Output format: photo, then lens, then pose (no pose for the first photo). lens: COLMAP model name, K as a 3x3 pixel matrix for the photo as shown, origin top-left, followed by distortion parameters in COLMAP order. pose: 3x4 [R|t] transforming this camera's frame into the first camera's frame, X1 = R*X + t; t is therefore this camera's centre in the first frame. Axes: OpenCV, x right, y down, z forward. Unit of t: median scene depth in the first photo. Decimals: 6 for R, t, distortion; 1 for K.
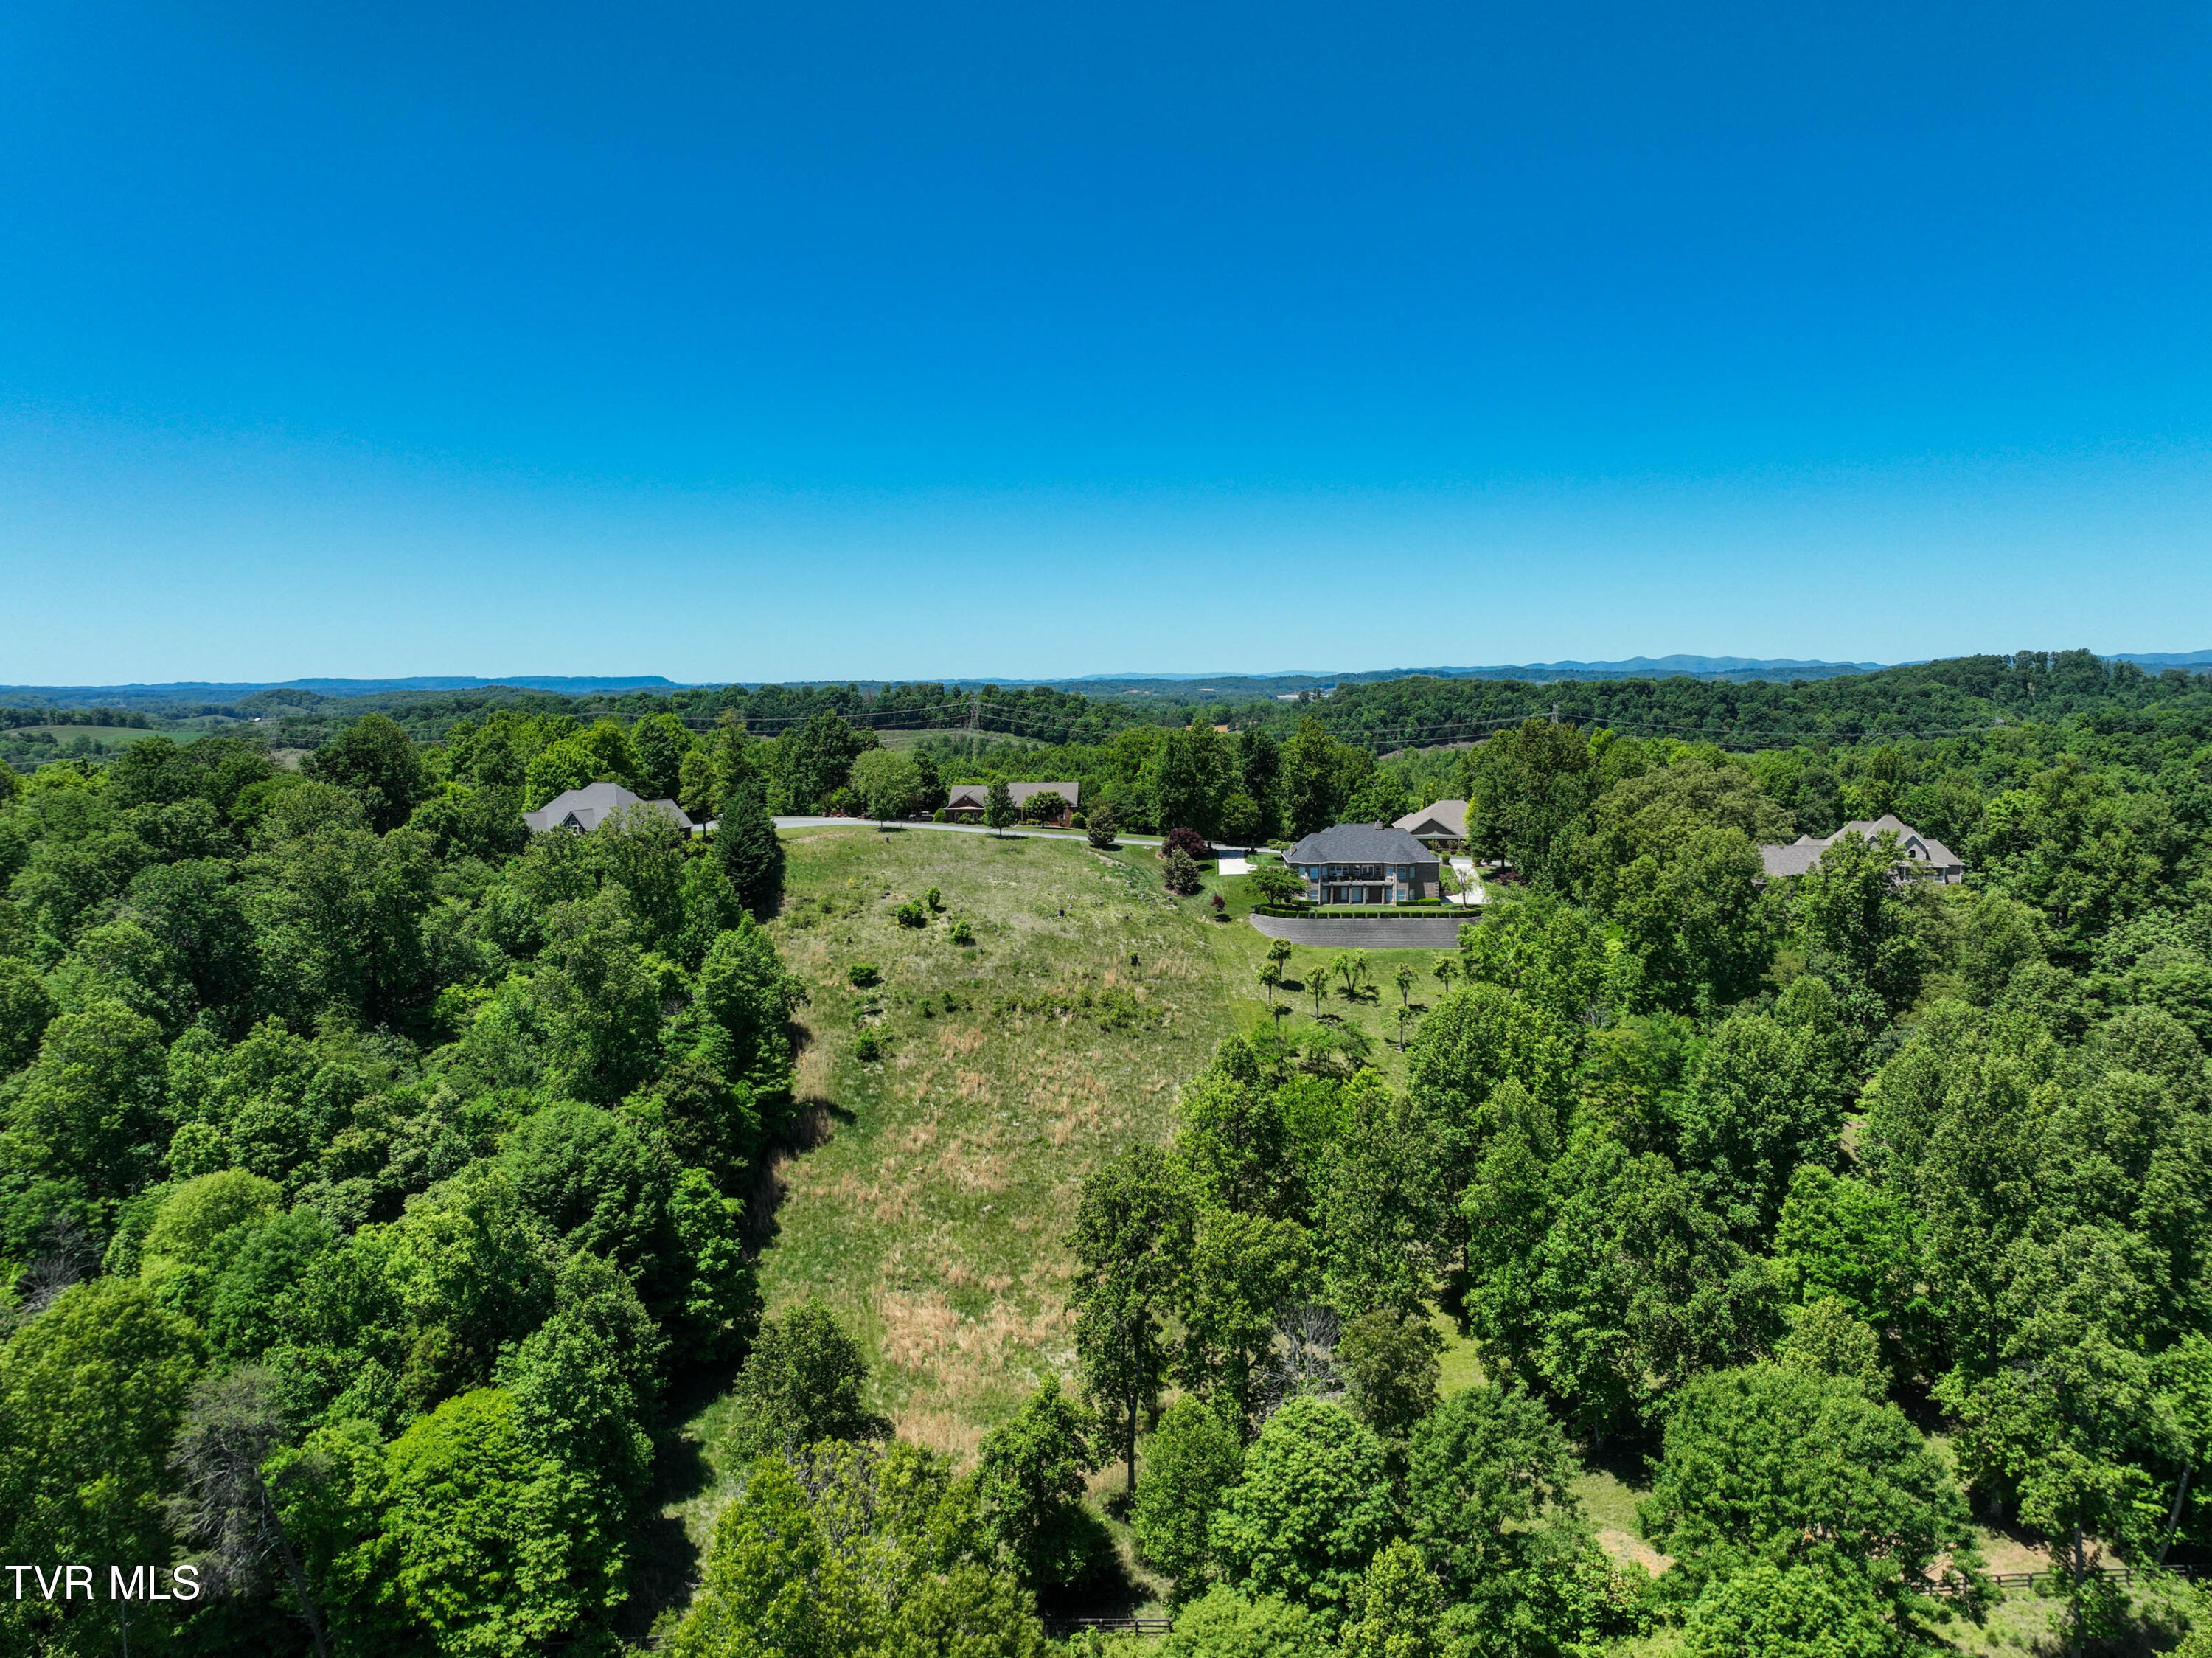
lens RADIAL K [[1551.0, 0, 1109.8], [0, 1551.0, 817.7], [0, 0, 1]] dist [0.001437, 0.012146]
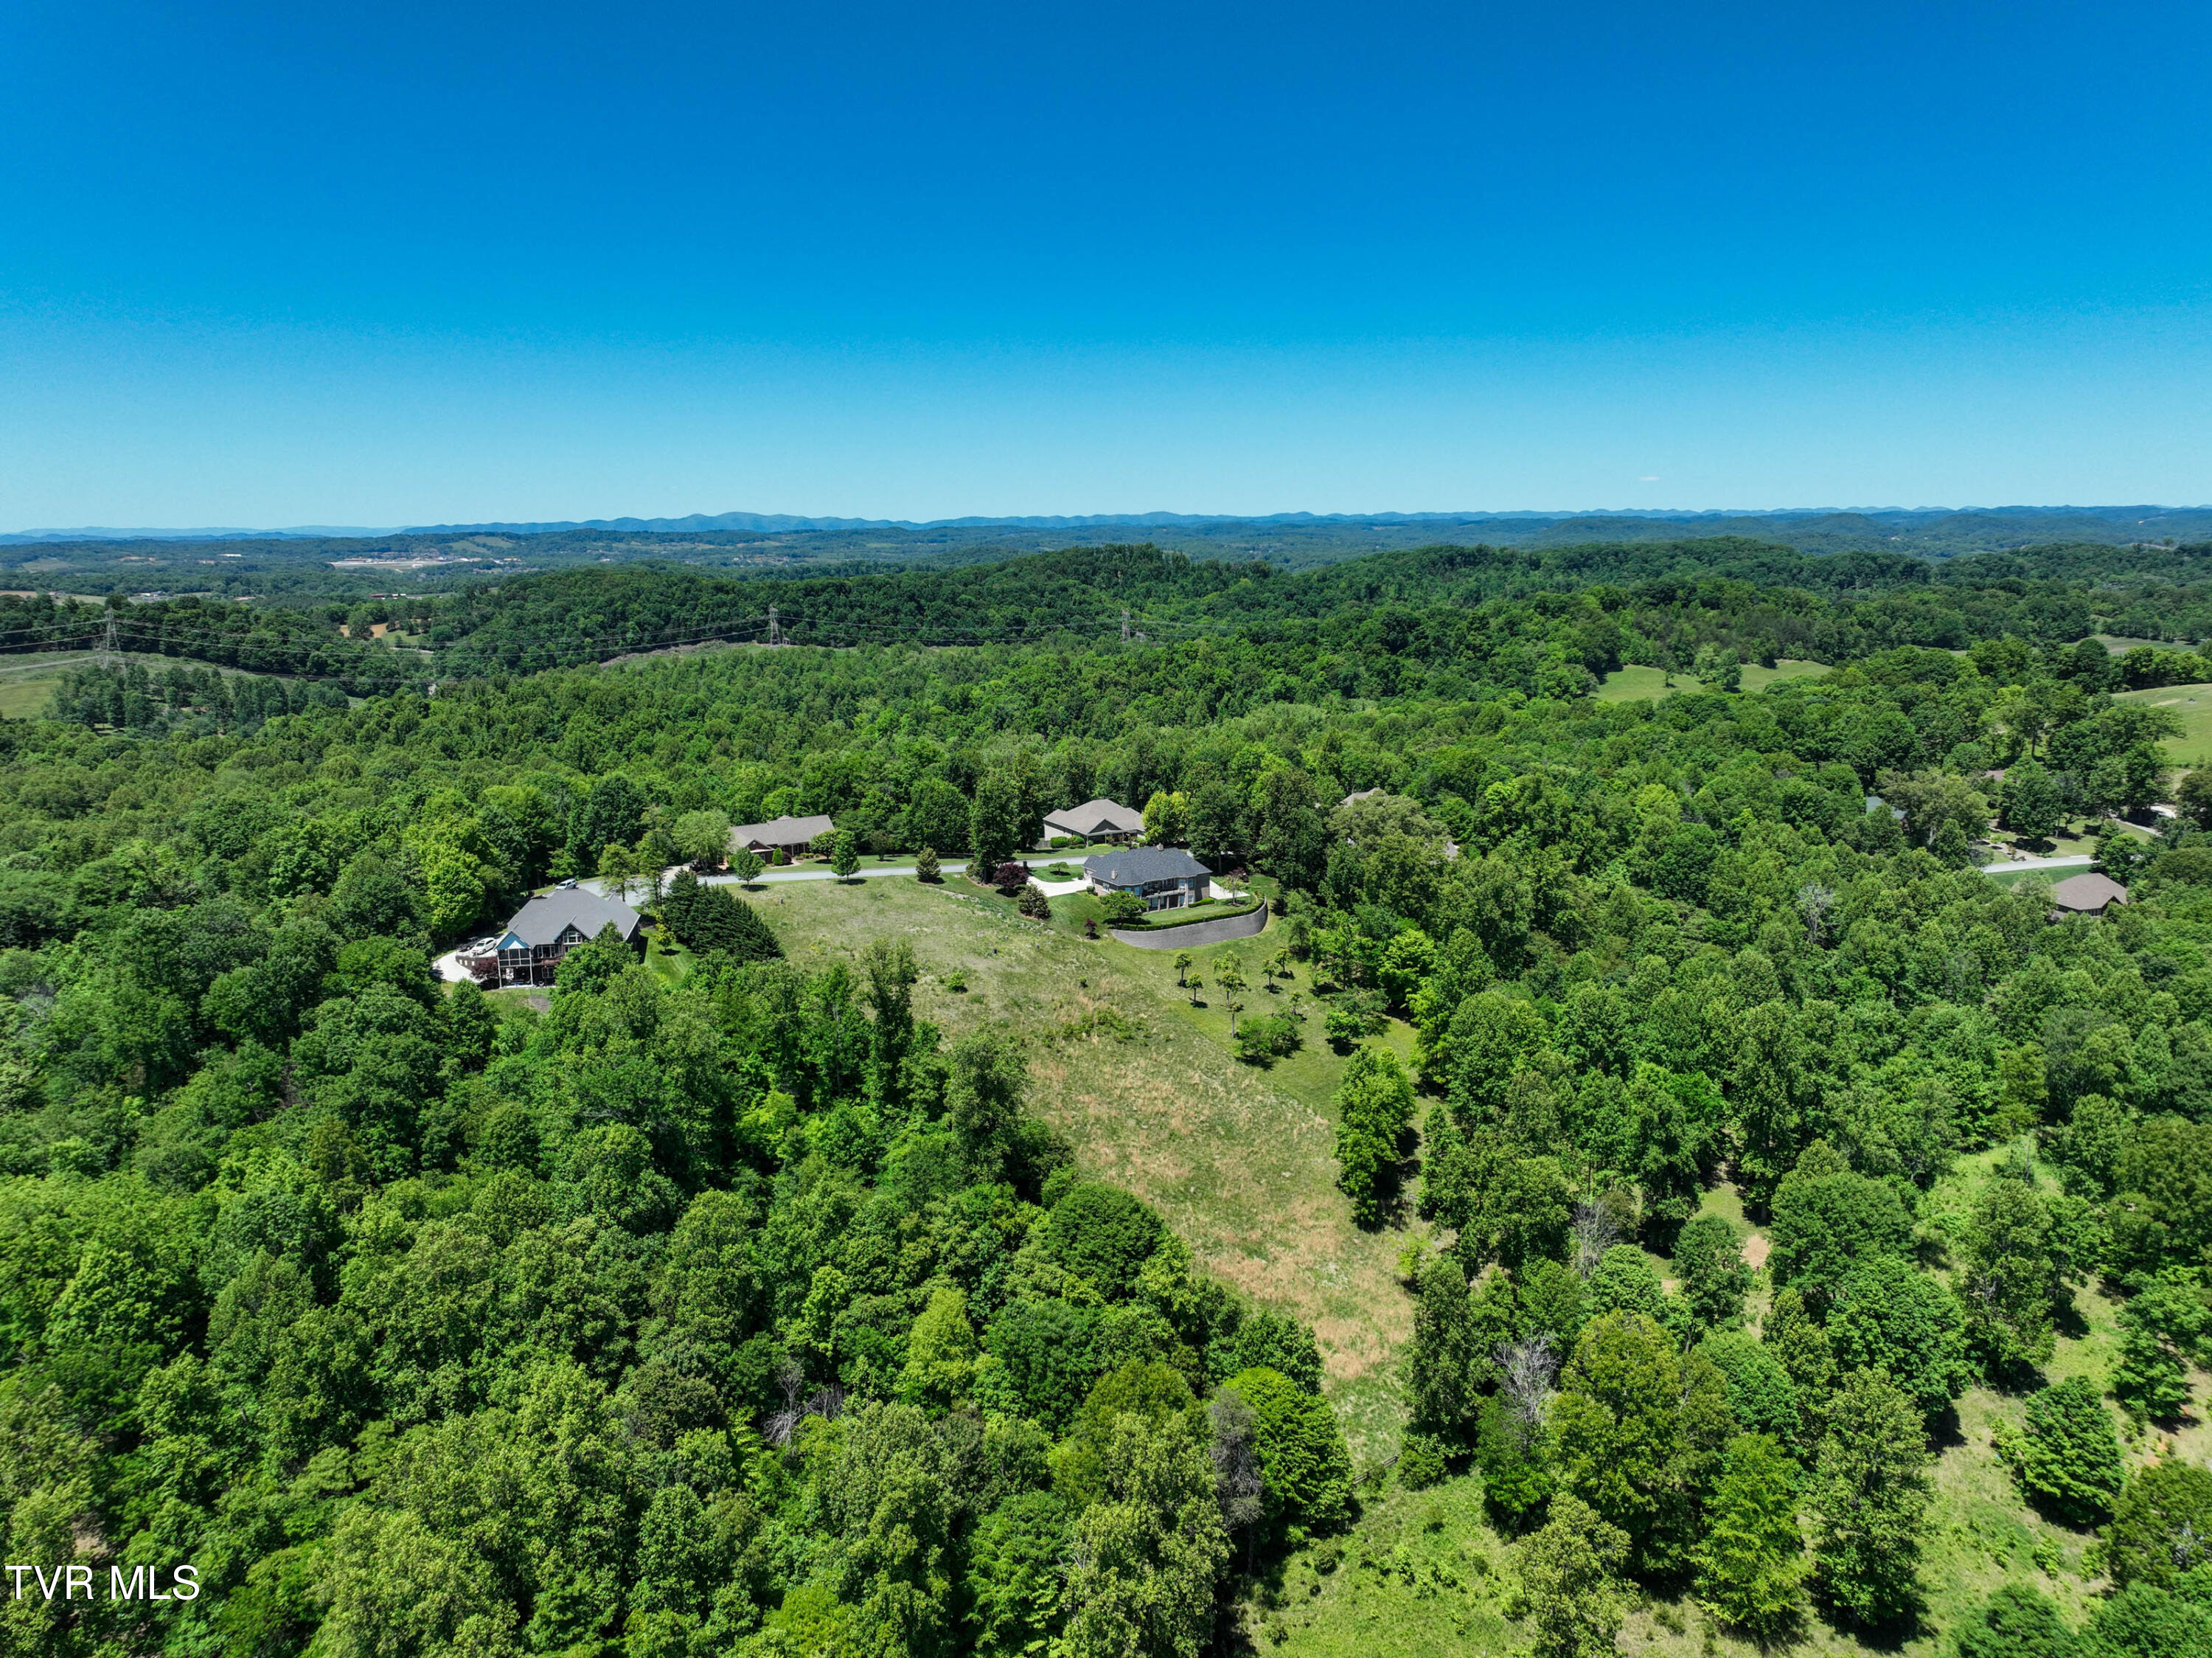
lens RADIAL K [[1551.0, 0, 1111.3], [0, 1551.0, 828.5], [0, 0, 1]] dist [0.001437, 0.012146]
pose [[0.832631, -0.104686, 0.543844, -0.774483], [0.050803, 0.992270, 0.113225, -0.217324], [-0.551492, -0.066645, 0.831513, -0.124231]]
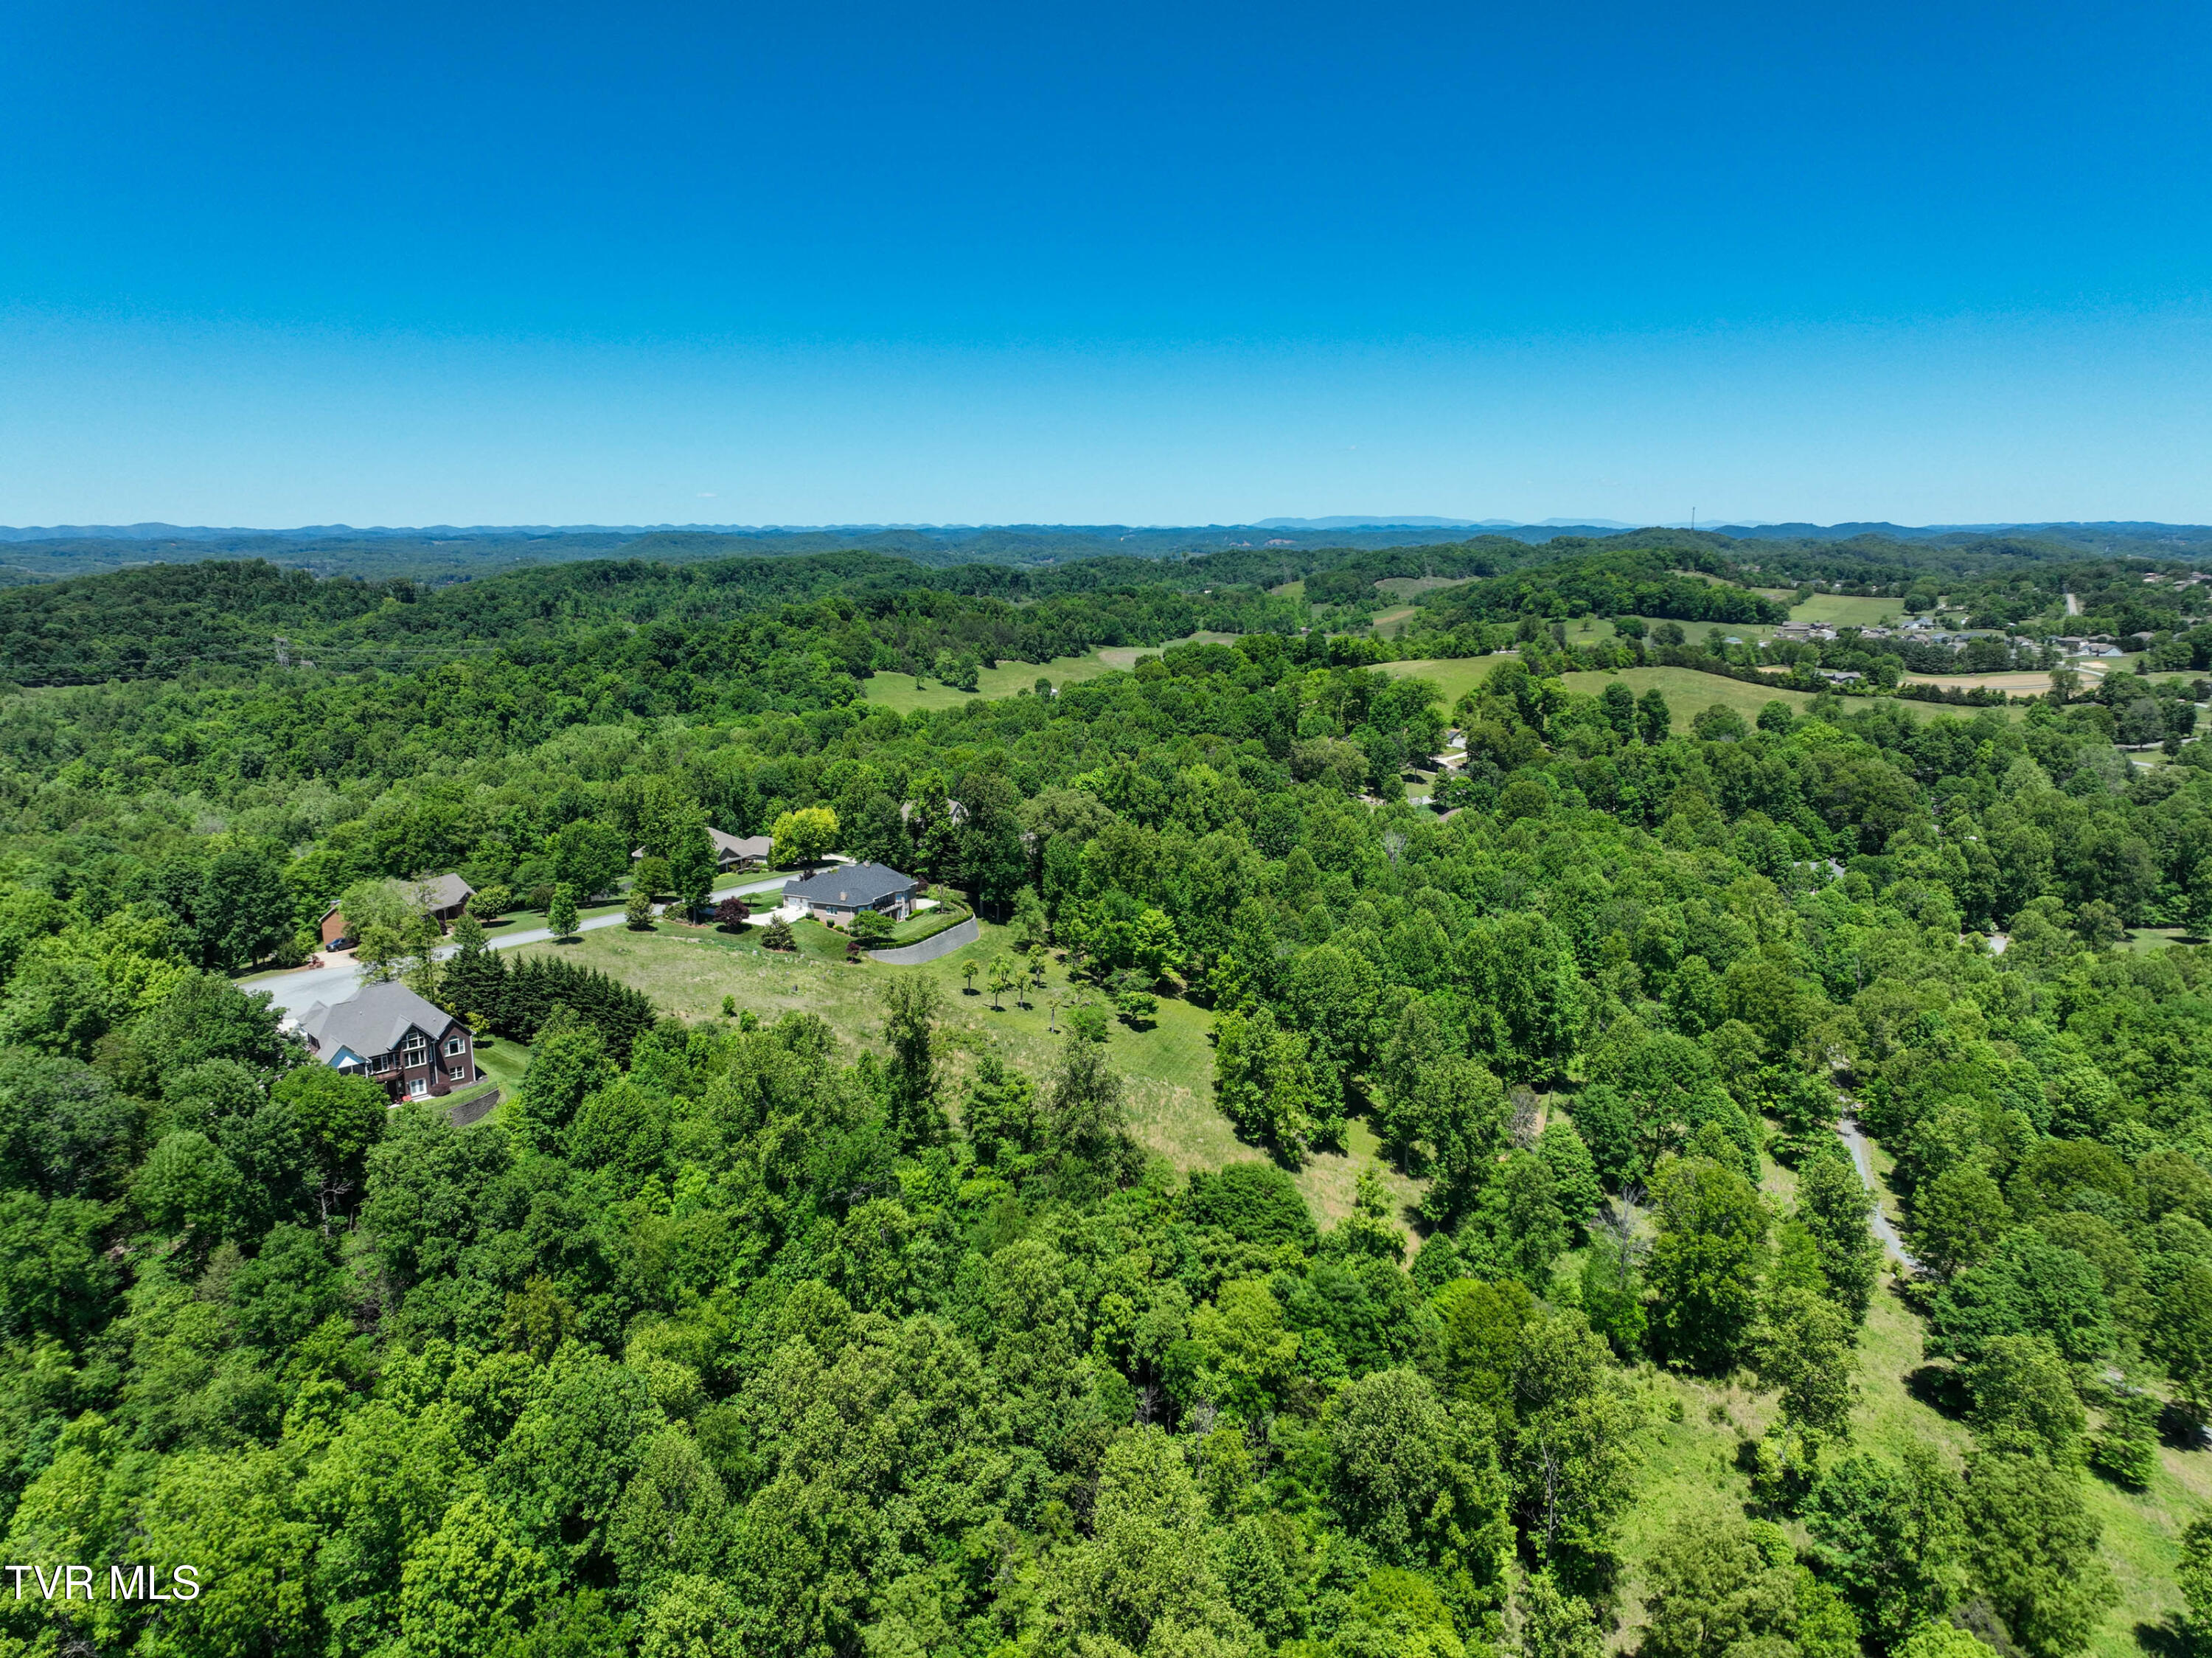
lens RADIAL K [[1551.0, 0, 1118.2], [0, 1551.0, 807.9], [0, 0, 1]] dist [0.001437, 0.012146]
pose [[0.391039, -0.154058, 0.907389, -1.219021], [0.084642, 0.987733, 0.131223, -0.258326], [-0.916474, 0.025490, 0.399282, 0.359861]]
